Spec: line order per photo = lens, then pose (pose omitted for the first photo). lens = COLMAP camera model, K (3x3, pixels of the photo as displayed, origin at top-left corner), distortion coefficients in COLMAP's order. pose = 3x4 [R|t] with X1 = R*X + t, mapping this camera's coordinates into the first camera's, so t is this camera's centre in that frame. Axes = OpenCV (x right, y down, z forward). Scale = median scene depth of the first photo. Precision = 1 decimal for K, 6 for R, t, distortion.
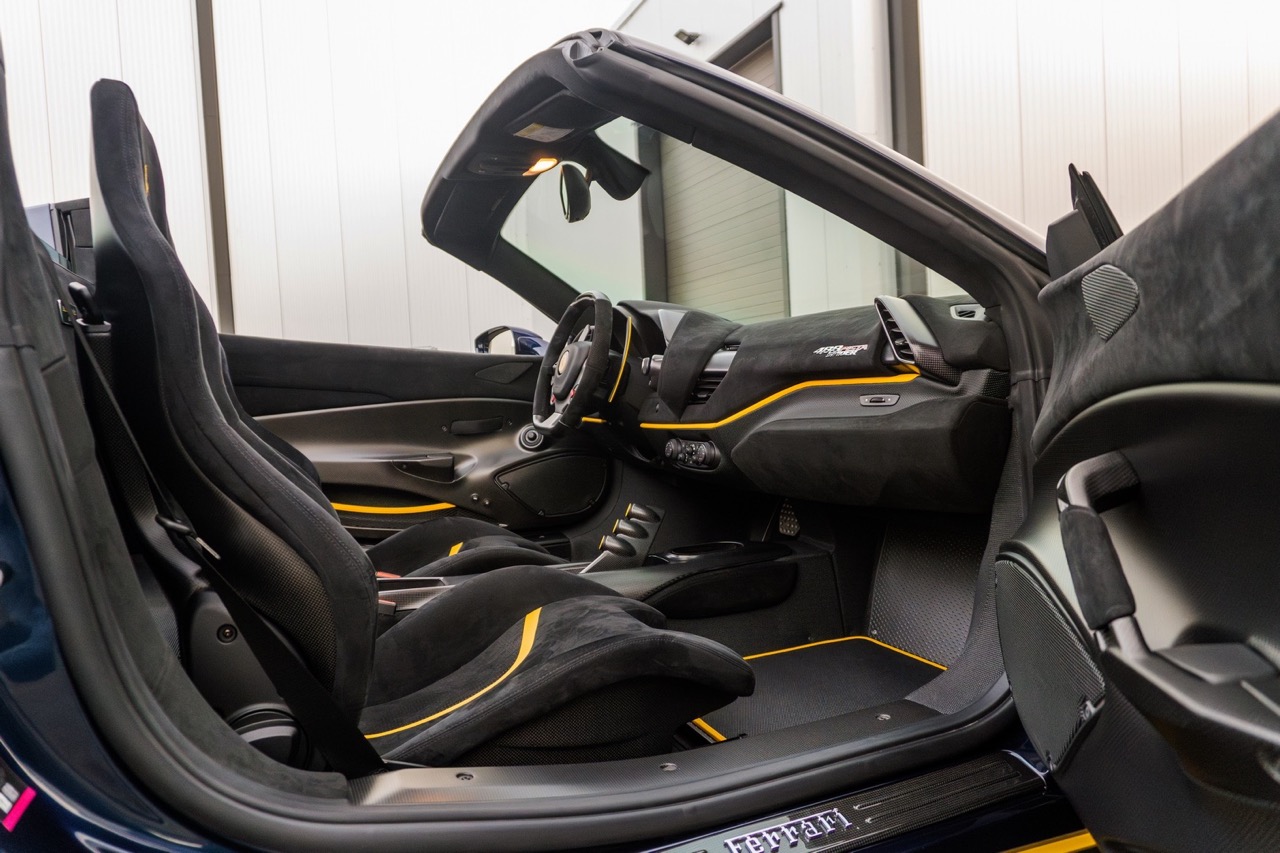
lens RADIAL K [[863.8, 0, 640.0], [0, 863.8, 426.5], [0, 0, 1]] dist [-0.002156, 0.002710]
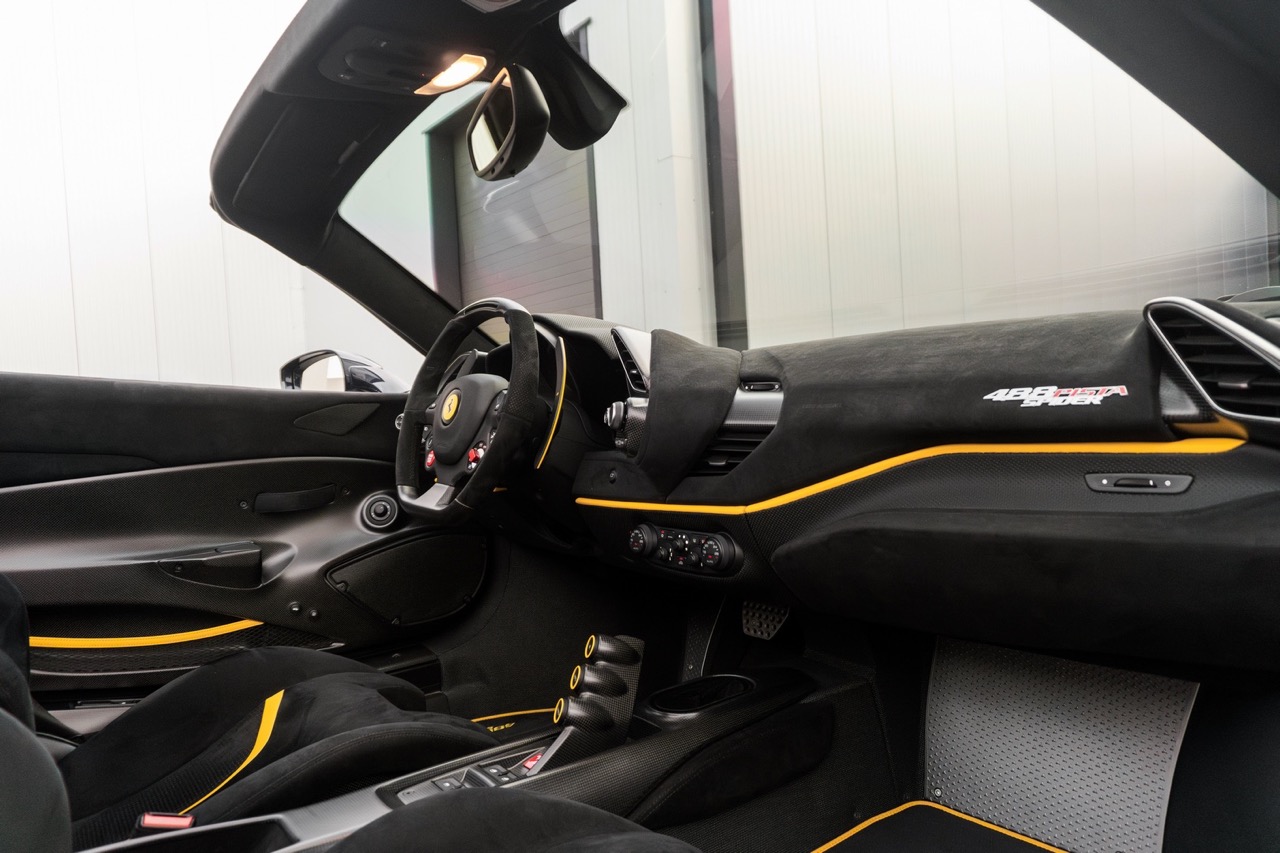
lens RADIAL K [[863.8, 0, 640.0], [0, 863.8, 426.5], [0, 0, 1]] dist [-0.002156, 0.002710]
pose [[0.968578, -0.014628, 0.248280, -0.125330], [0.022567, 0.999320, -0.029162, -0.040928], [-0.247685, 0.033848, 0.968249, 0.371250]]
